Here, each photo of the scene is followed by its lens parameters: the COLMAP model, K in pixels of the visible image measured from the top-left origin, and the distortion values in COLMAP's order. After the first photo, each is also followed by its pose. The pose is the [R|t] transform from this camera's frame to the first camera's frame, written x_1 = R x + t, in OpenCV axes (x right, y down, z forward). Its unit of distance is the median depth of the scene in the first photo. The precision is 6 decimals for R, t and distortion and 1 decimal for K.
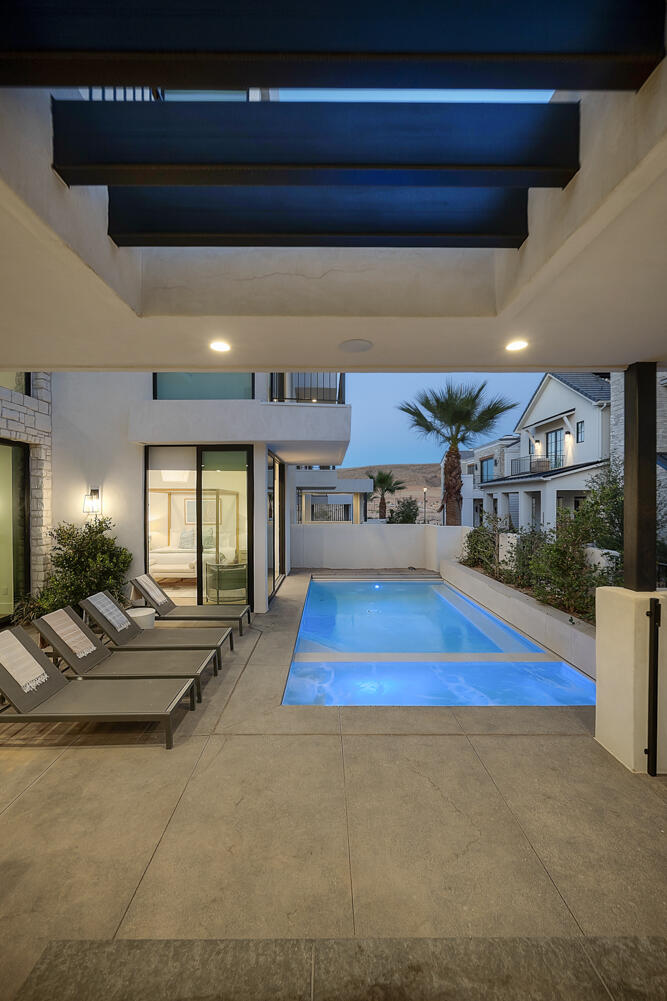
lens RADIAL K [[395.6, 0, 327.7], [0, 395.6, 508.1], [0, 0, 1]] dist [-0.000918, -0.000228]
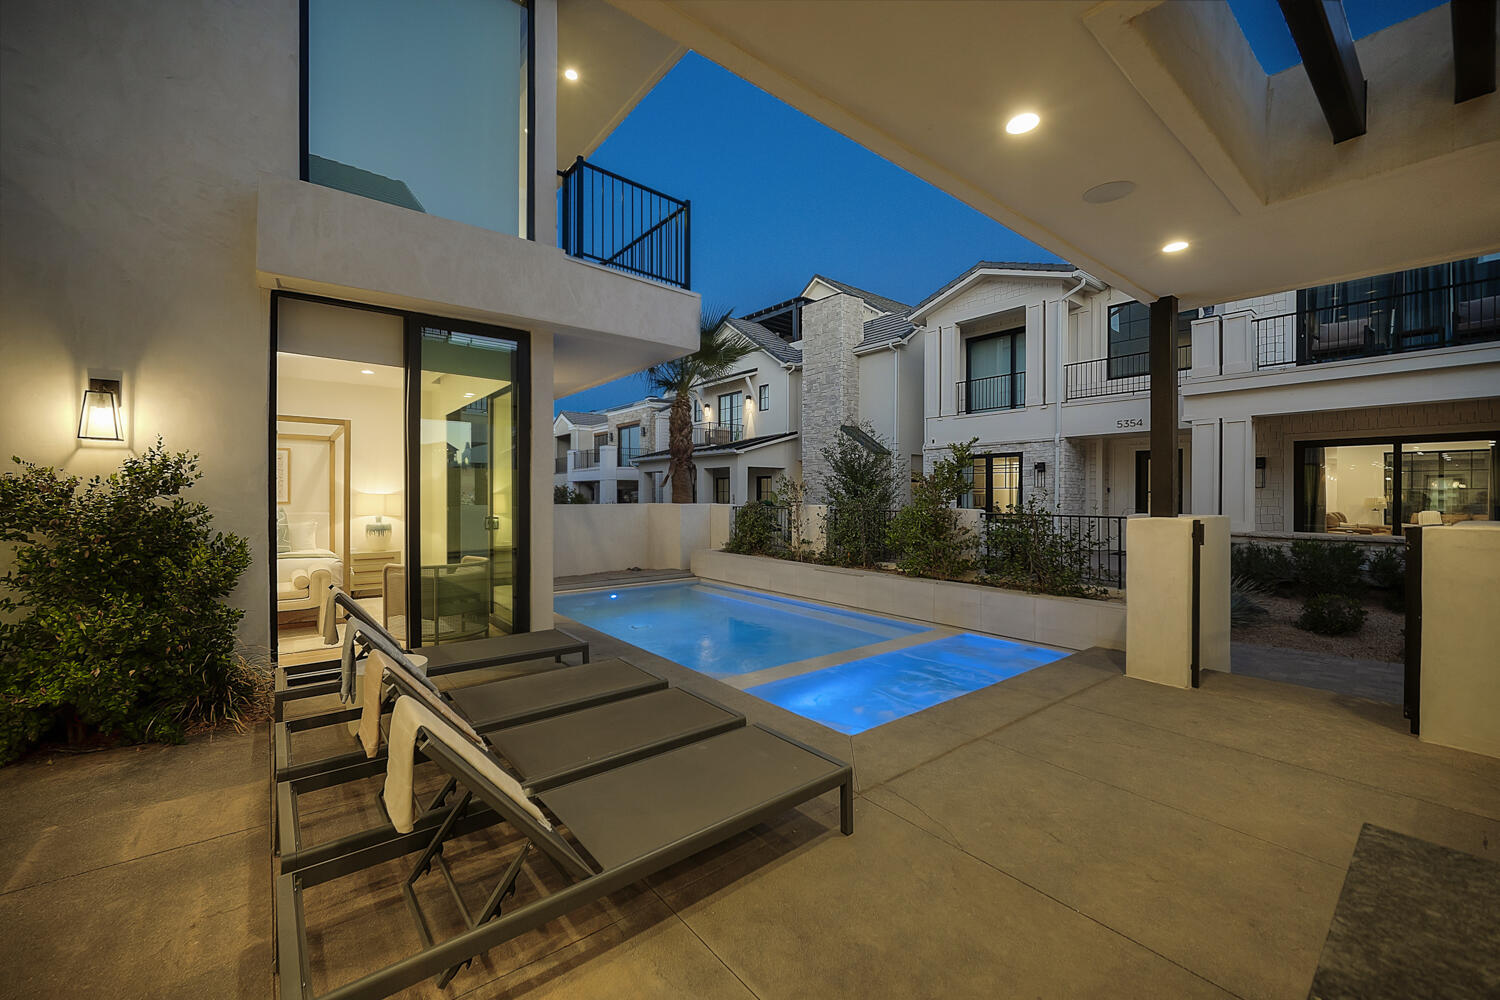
lens RADIAL K [[592.8, 0, 727.6], [0, 592.8, 494.0], [0, 0, 1]] dist [-0.000918, -0.000228]
pose [[0.790583, 0.004370, 0.612339, -0.464430], [0.007215, 0.999839, -0.016450, 0.073396], [-0.612312, 0.017423, 0.790424, 0.208398]]
